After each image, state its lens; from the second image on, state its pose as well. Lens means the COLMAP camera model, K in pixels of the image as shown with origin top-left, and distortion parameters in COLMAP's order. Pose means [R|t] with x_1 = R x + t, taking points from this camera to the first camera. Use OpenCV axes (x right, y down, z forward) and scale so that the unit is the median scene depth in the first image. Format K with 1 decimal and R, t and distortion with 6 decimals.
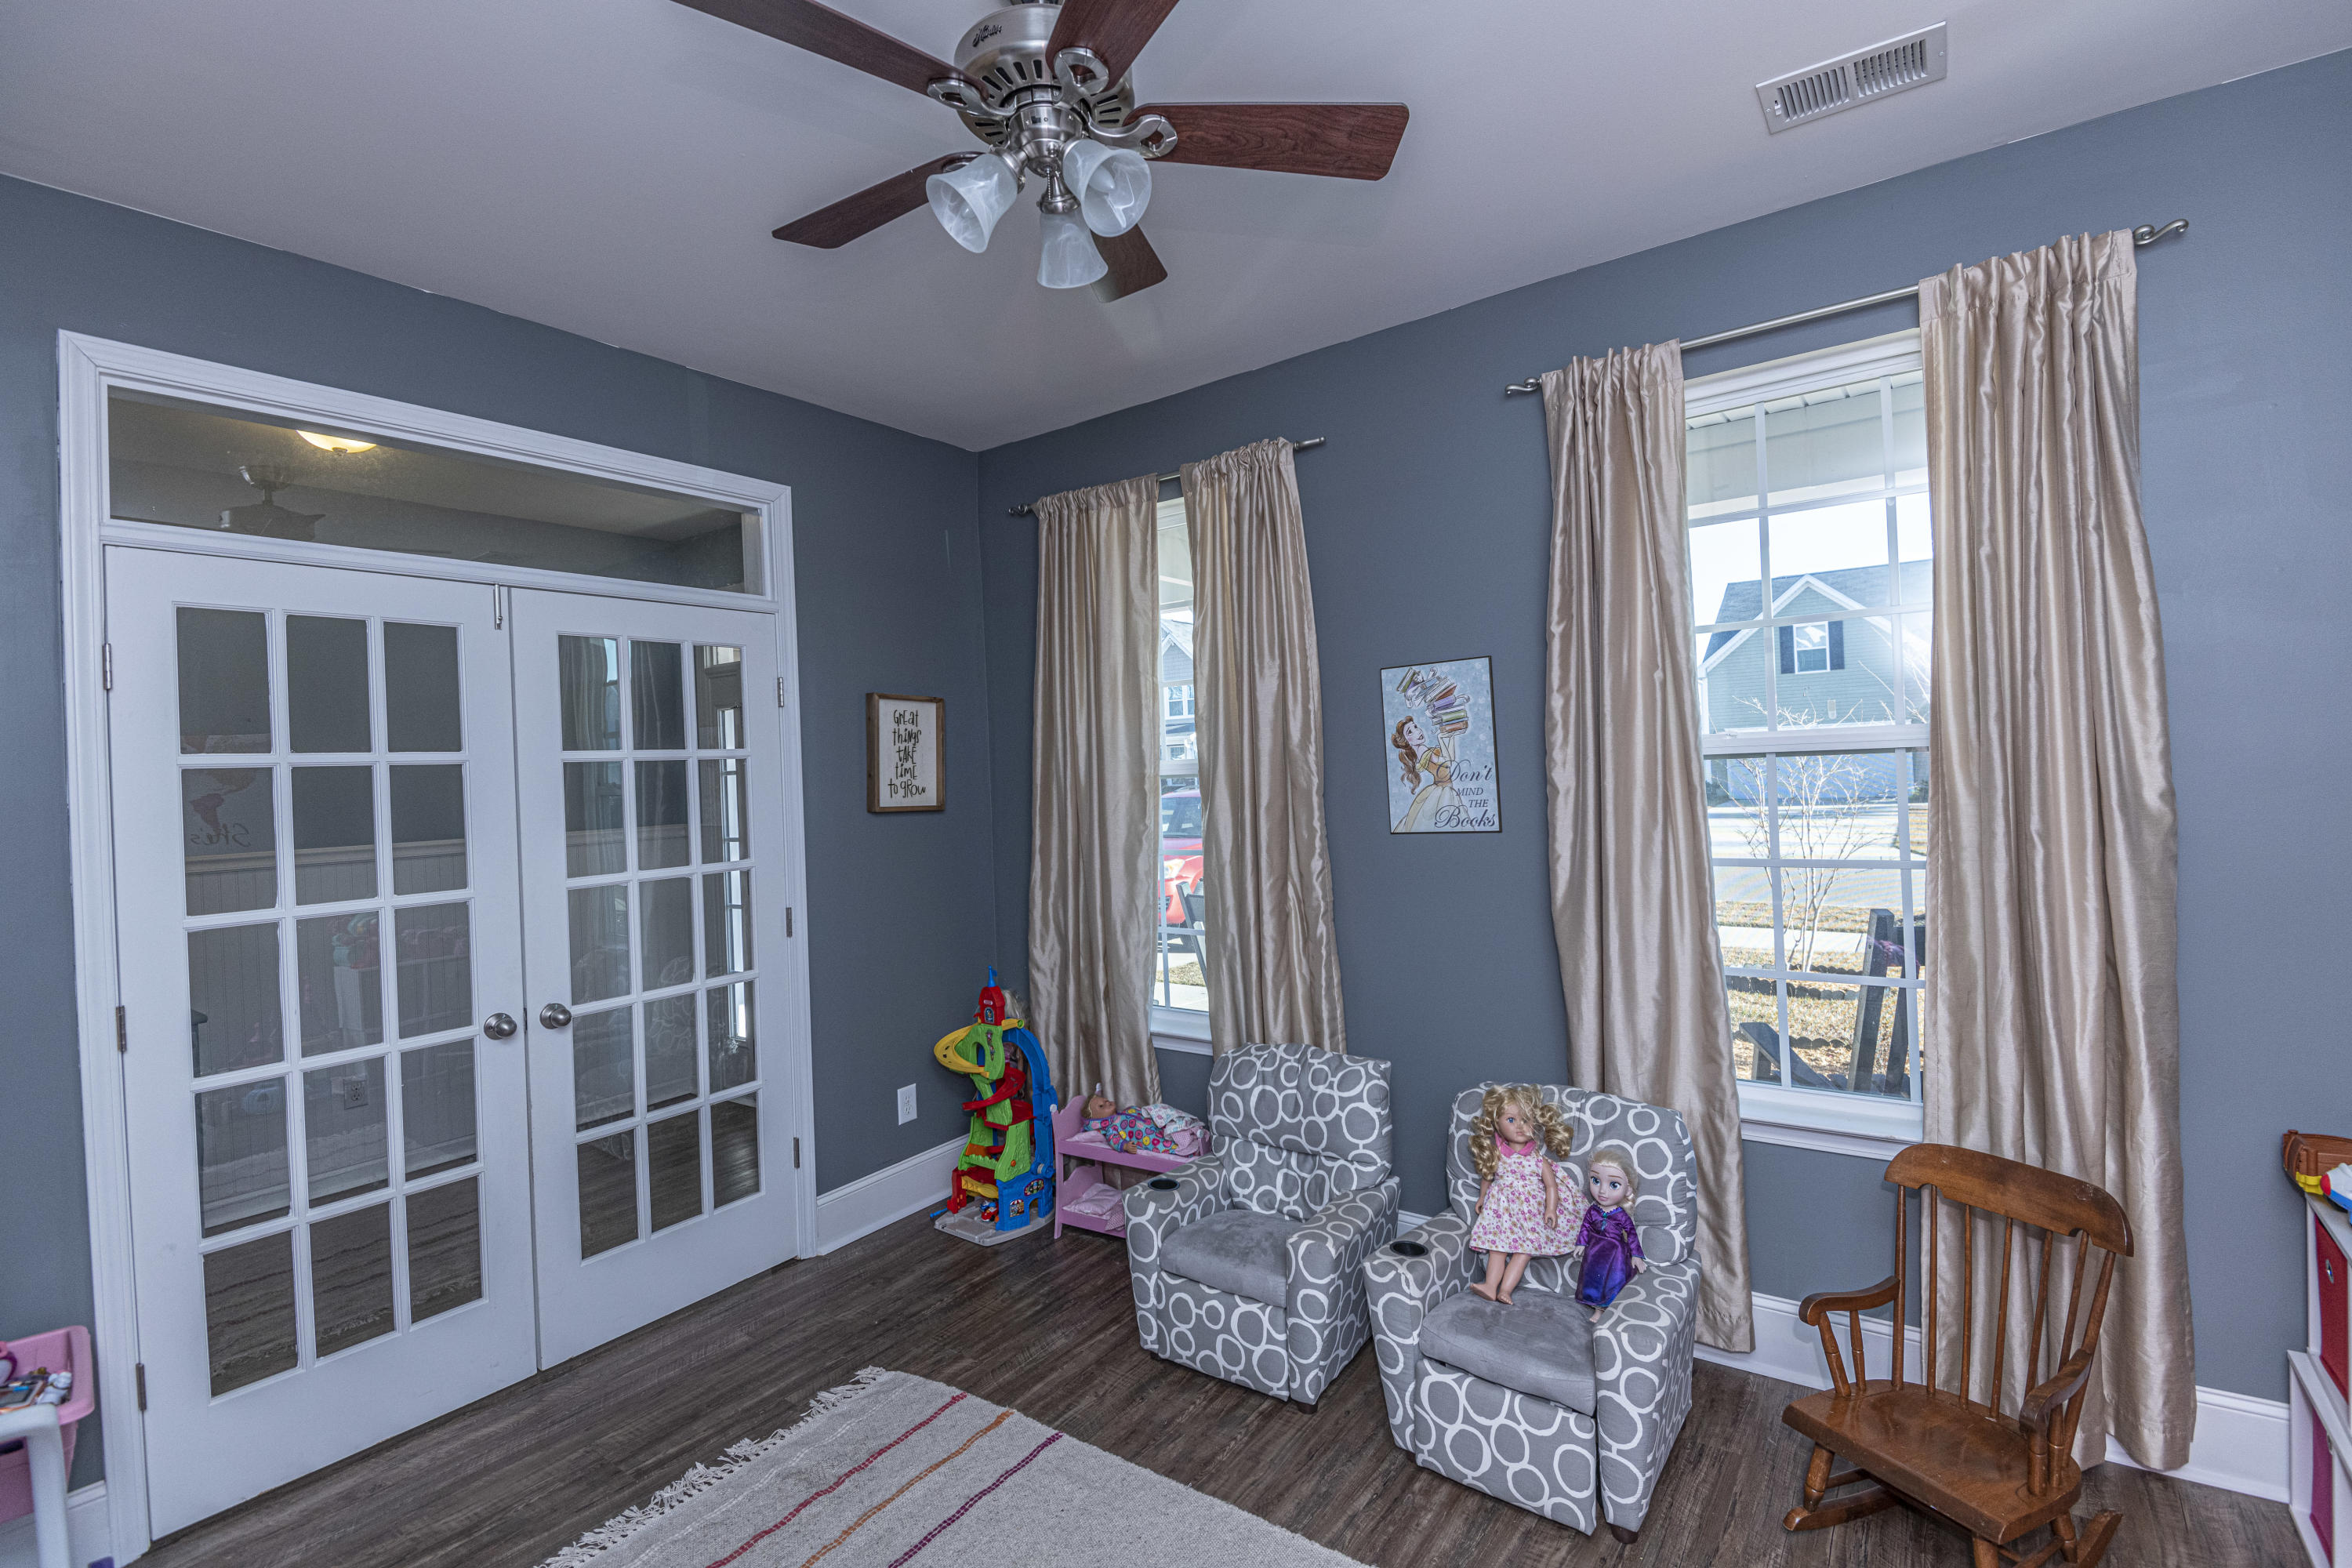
lens RADIAL K [[1080.3, 0, 1170.9], [0, 1080.3, 764.2], [0, 0, 1]] dist [0.027633, -0.022610]
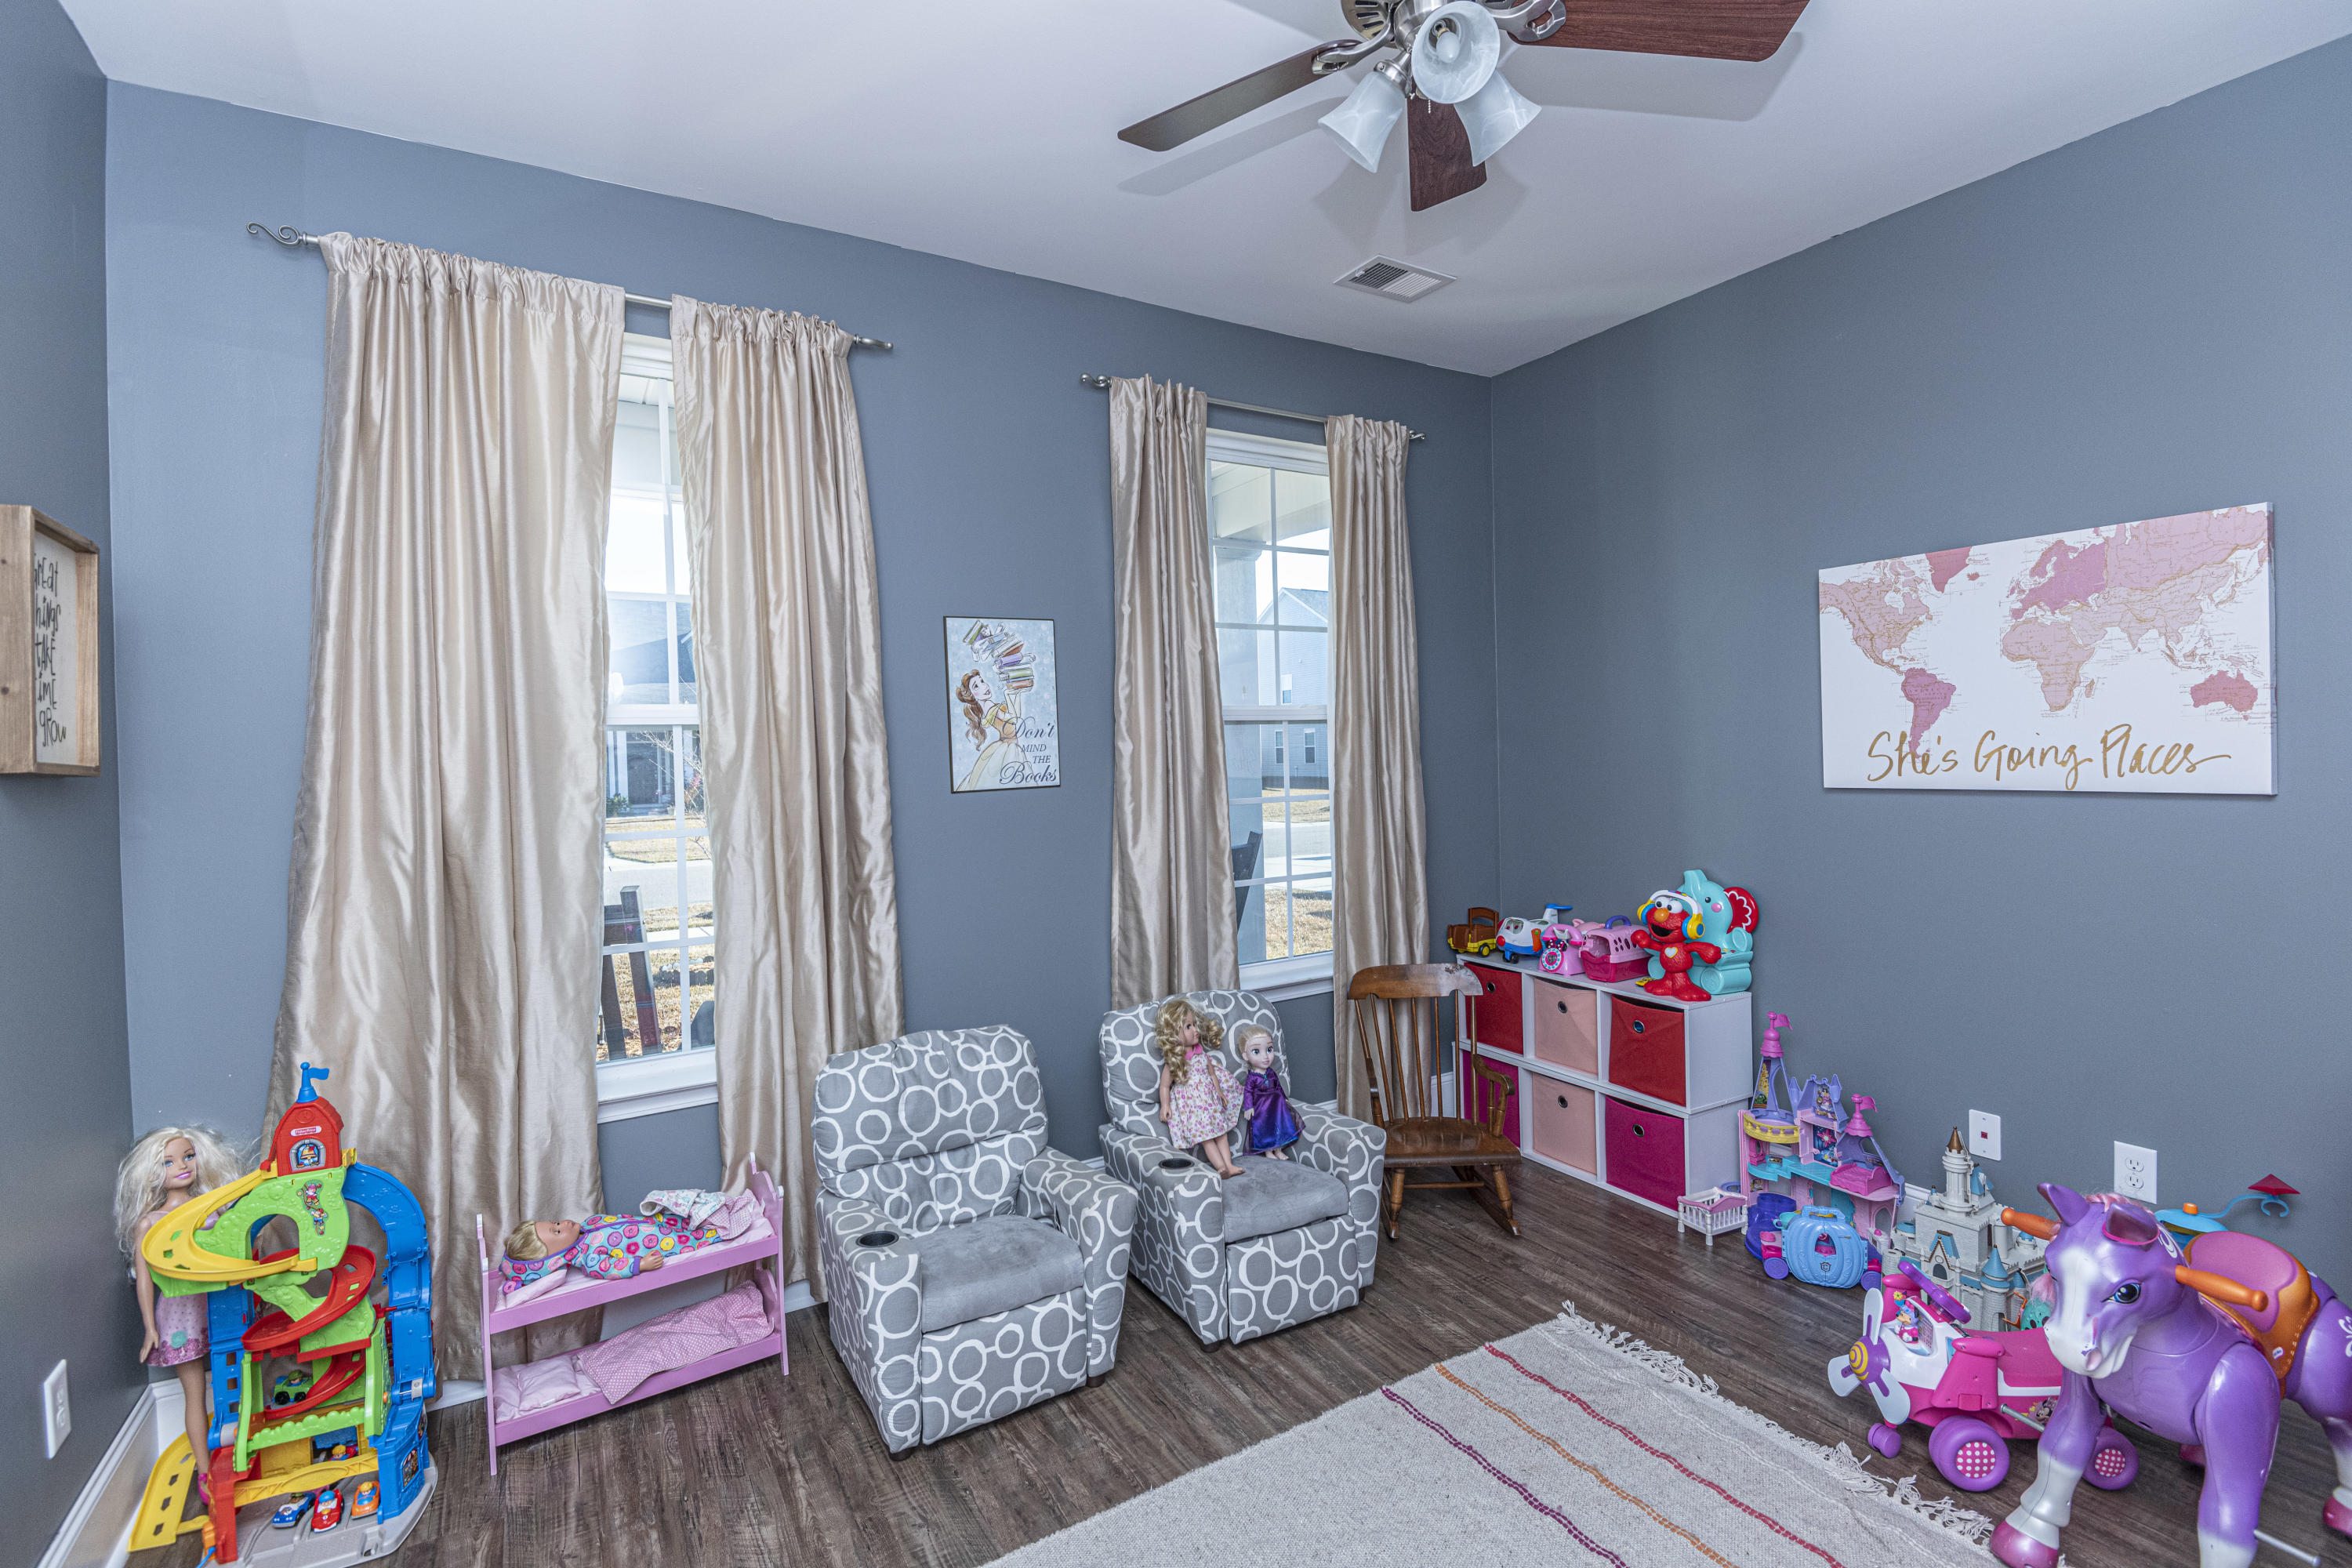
lens RADIAL K [[1080.3, 0, 1170.9], [0, 1080.3, 764.2], [0, 0, 1]] dist [0.027633, -0.022610]
pose [[0.373979, 0.011564, 0.927365, -0.628669], [-0.003437, 0.999933, -0.011083, 0.051592], [-0.927431, 0.000958, 0.373994, 0.490817]]
